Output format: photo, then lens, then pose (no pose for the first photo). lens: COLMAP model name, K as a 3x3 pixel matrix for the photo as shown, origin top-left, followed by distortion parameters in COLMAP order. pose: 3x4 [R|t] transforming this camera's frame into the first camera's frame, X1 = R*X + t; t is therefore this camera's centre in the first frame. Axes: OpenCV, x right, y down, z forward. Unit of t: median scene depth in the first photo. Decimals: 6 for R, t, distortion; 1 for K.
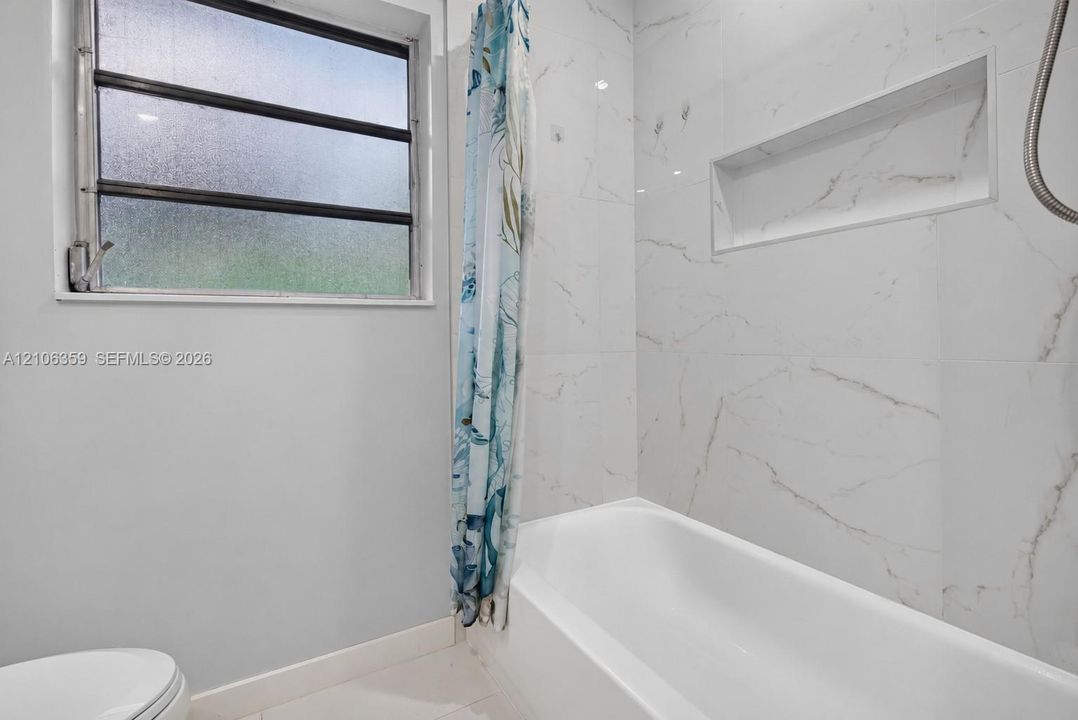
lens RADIAL K [[496.7, 0, 556.3], [0, 496.7, 342.8], [0, 0, 1]] dist [-0.001811, -0.000211]
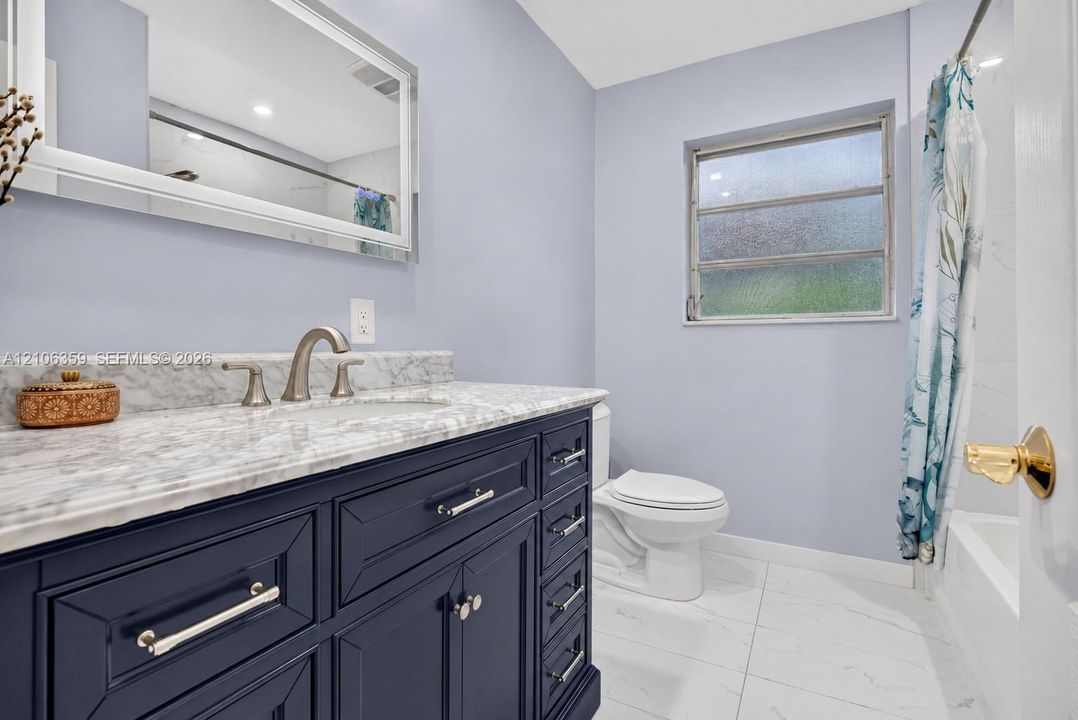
lens RADIAL K [[496.7, 0, 556.3], [0, 496.7, 342.8], [0, 0, 1]] dist [-0.001811, -0.000211]
pose [[0.524554, 0.006571, -0.851352, 0.460885], [-0.007354, 0.999968, 0.003187, -0.015310], [0.851345, 0.004589, 0.524586, -0.515089]]
